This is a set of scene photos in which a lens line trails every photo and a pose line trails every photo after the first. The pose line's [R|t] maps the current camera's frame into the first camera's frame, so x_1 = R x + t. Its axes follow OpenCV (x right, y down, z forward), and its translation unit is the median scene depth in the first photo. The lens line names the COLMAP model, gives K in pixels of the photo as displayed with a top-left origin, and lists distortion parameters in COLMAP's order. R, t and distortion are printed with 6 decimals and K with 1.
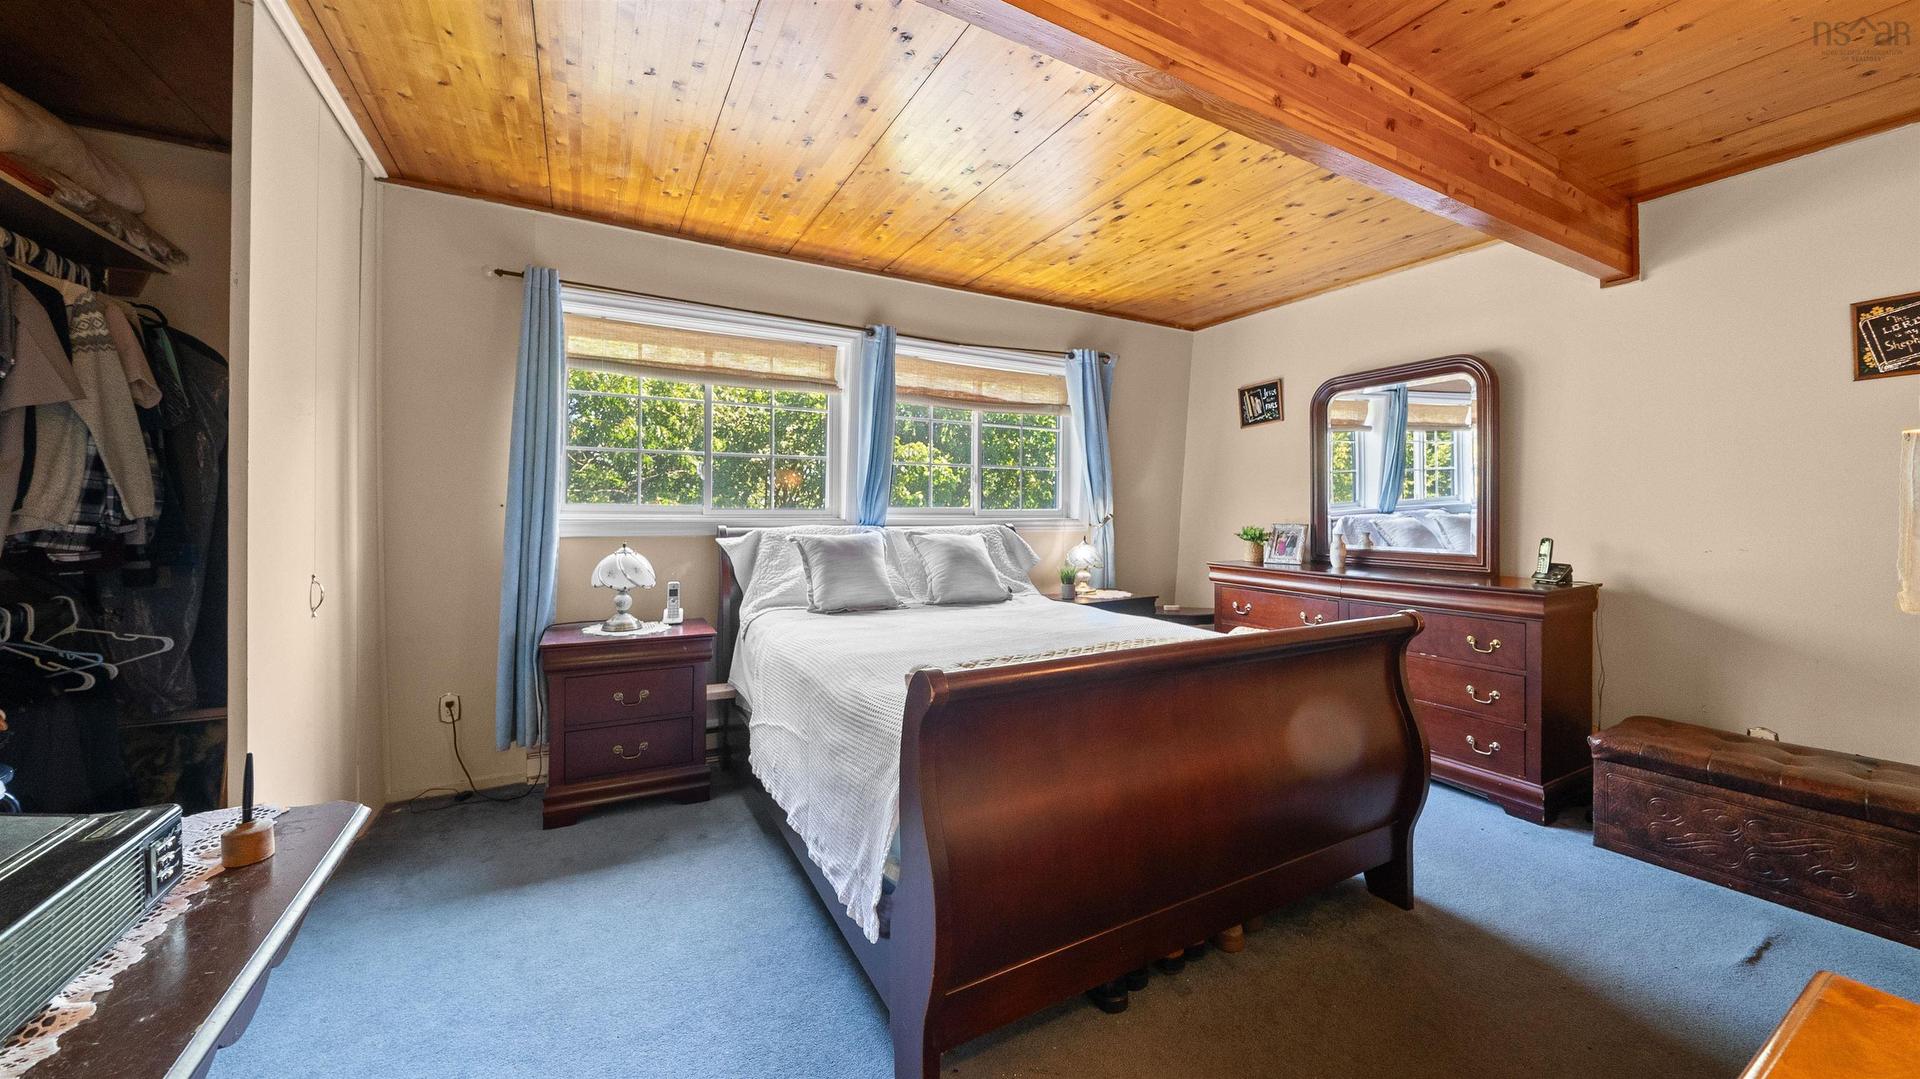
lens RADIAL K [[691.2, 0, 962.0], [0, 691.2, 504.7], [0, 0, 1]] dist [-0.000021, -0.000028]
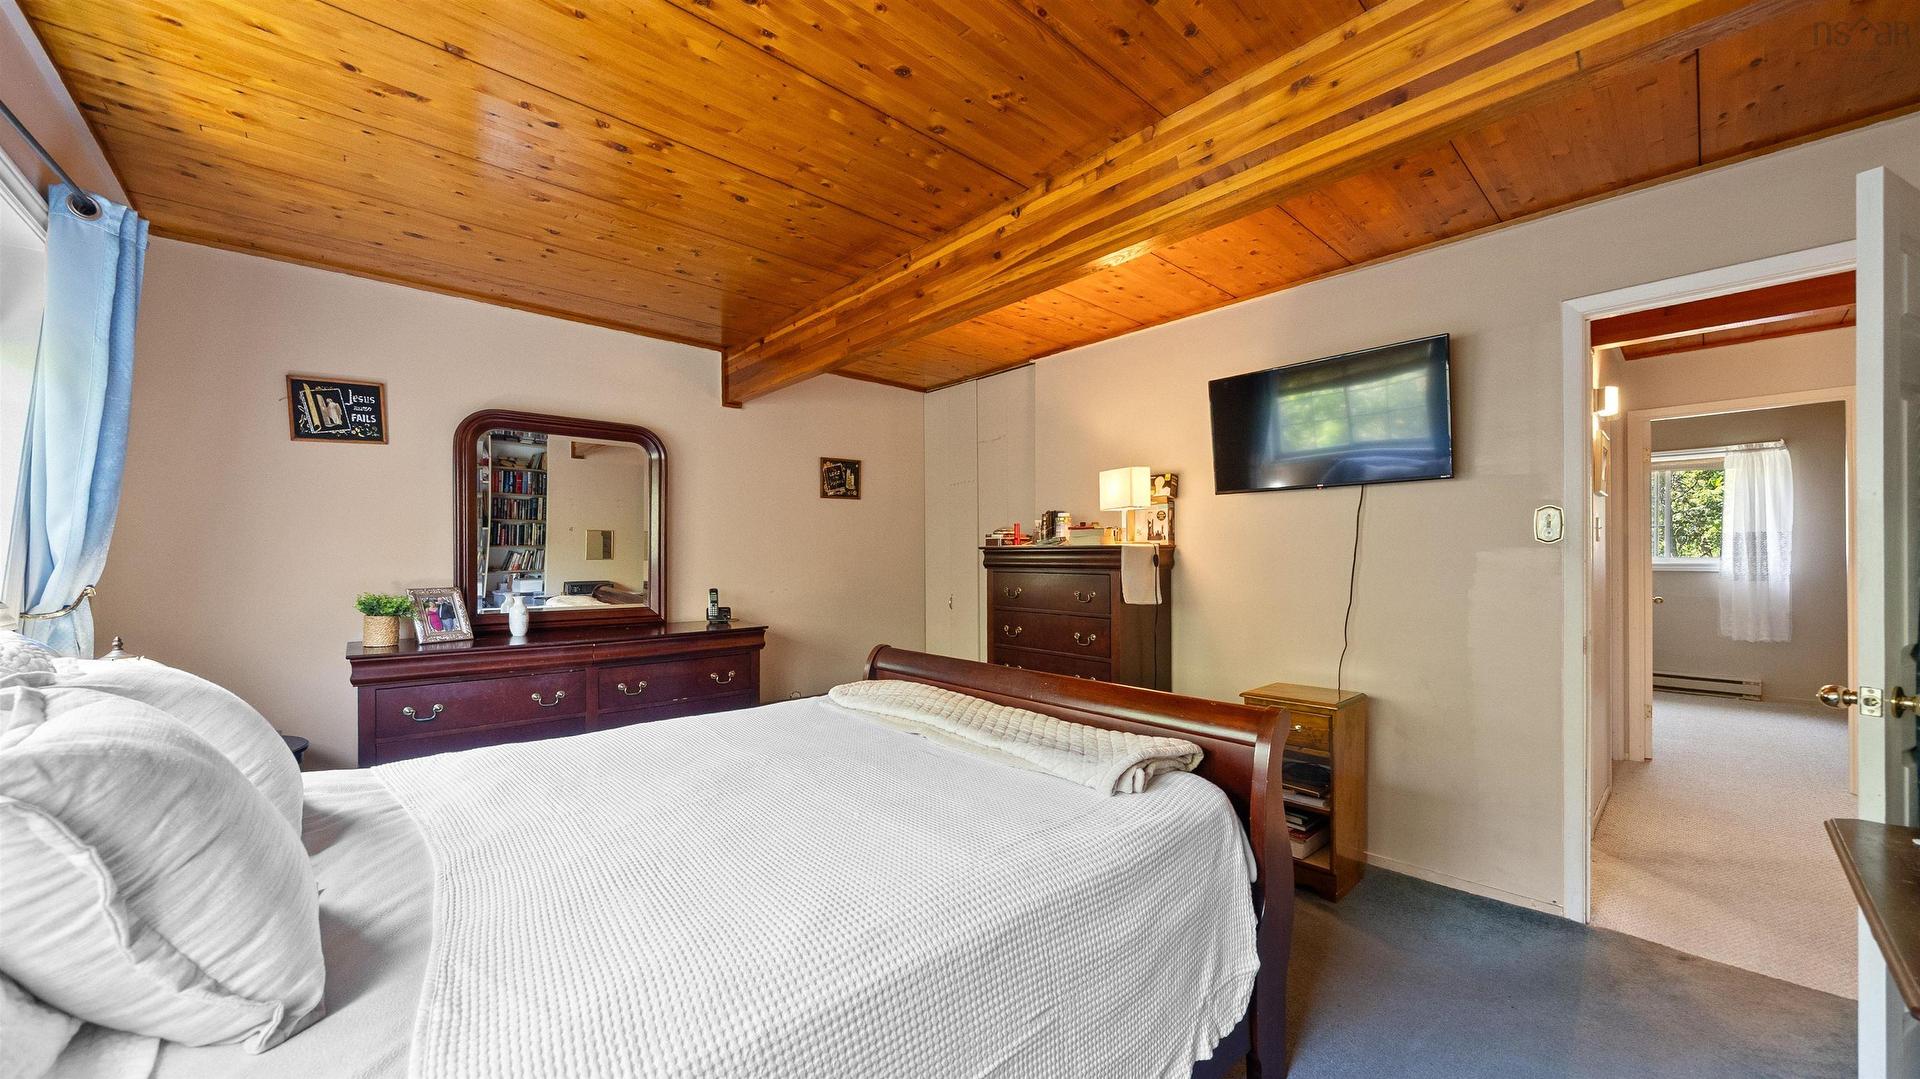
lens RADIAL K [[683.5, 0, 960.0], [0, 683.5, 539.5], [0, 0, 1]] dist [-0.000599, -0.000081]
pose [[-0.230580, 0.023028, 0.972781, -0.389018], [-0.007580, 0.999647, -0.025461, -0.010682], [-0.973024, -0.013245, -0.230324, 0.642259]]
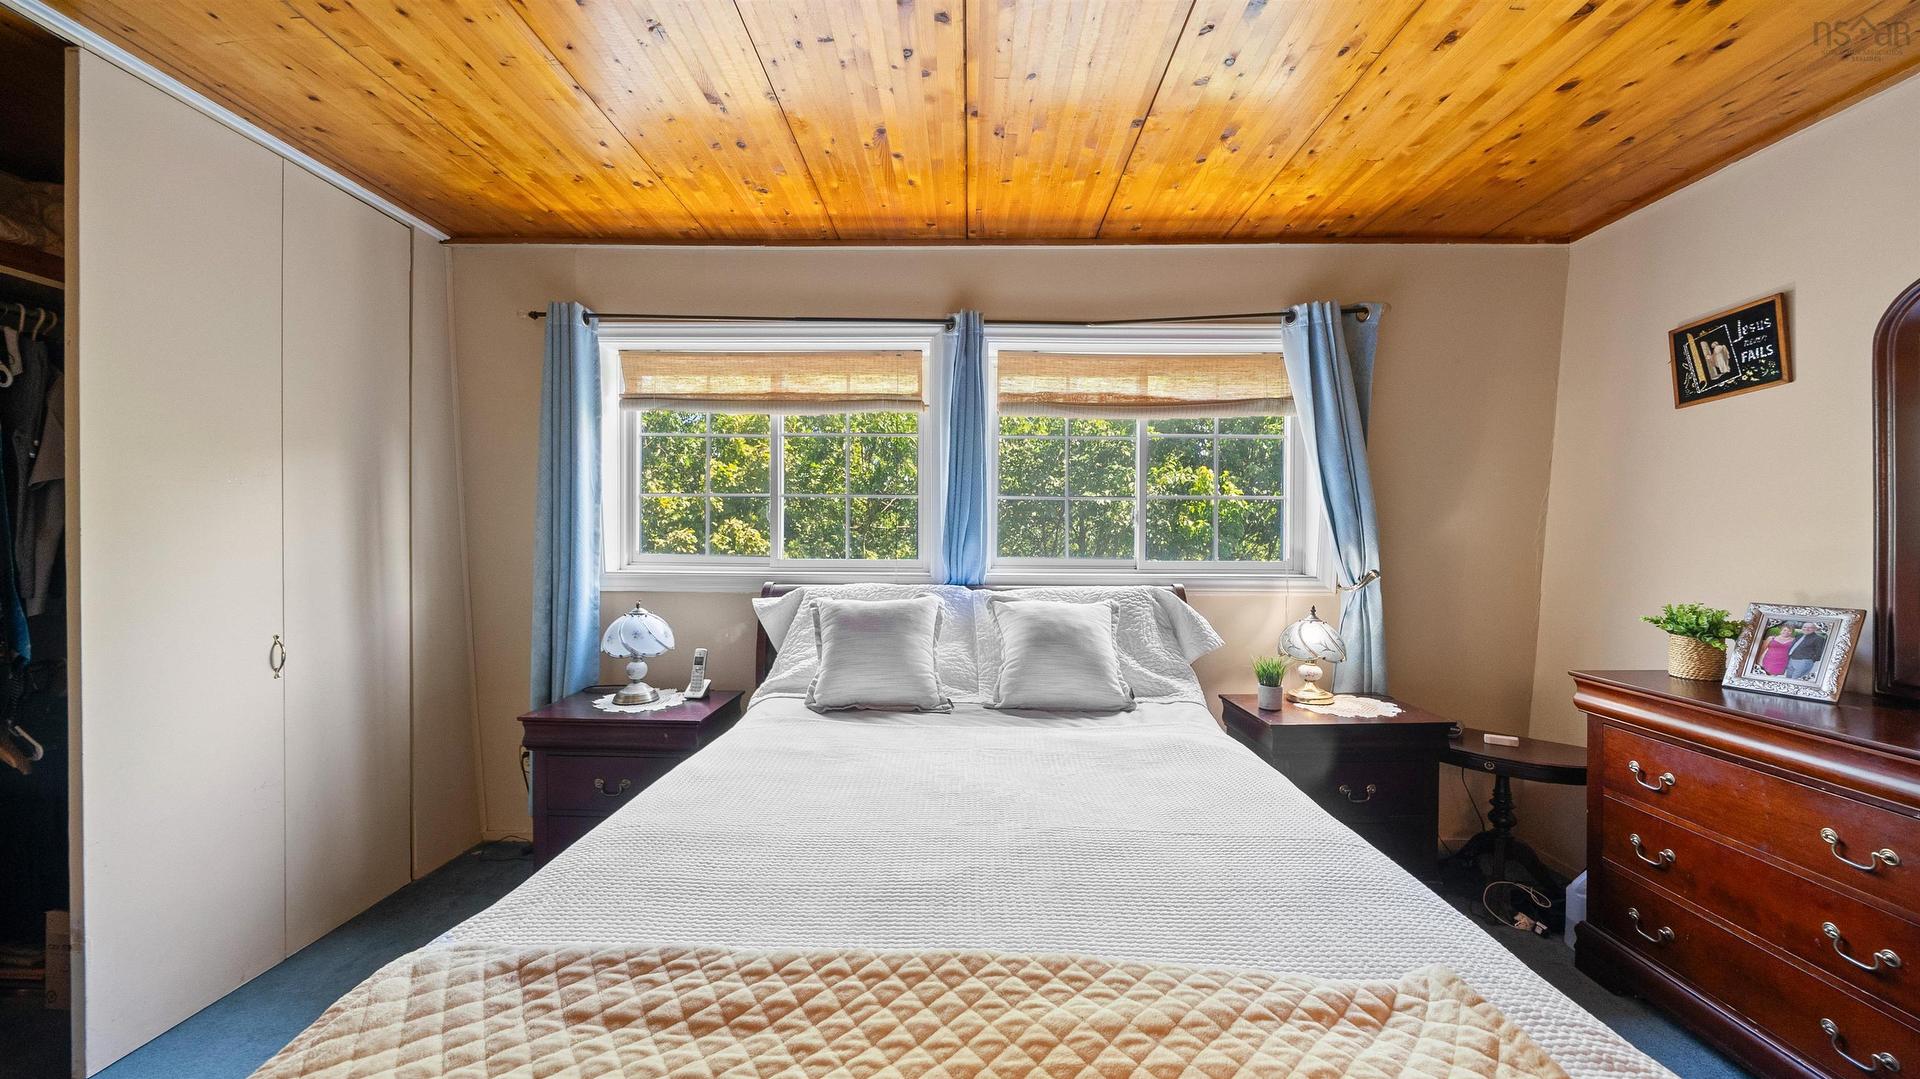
lens RADIAL K [[660.0, 0, 960.0], [0, 660.0, 539.5], [0, 0, 1]] dist [-0.004698, -0.000240]
pose [[0.867698, 0.000450, -0.497092, 0.215467], [0.004417, 0.999953, 0.008615, -0.022948], [0.497072, -0.009671, 0.867655, 0.366961]]
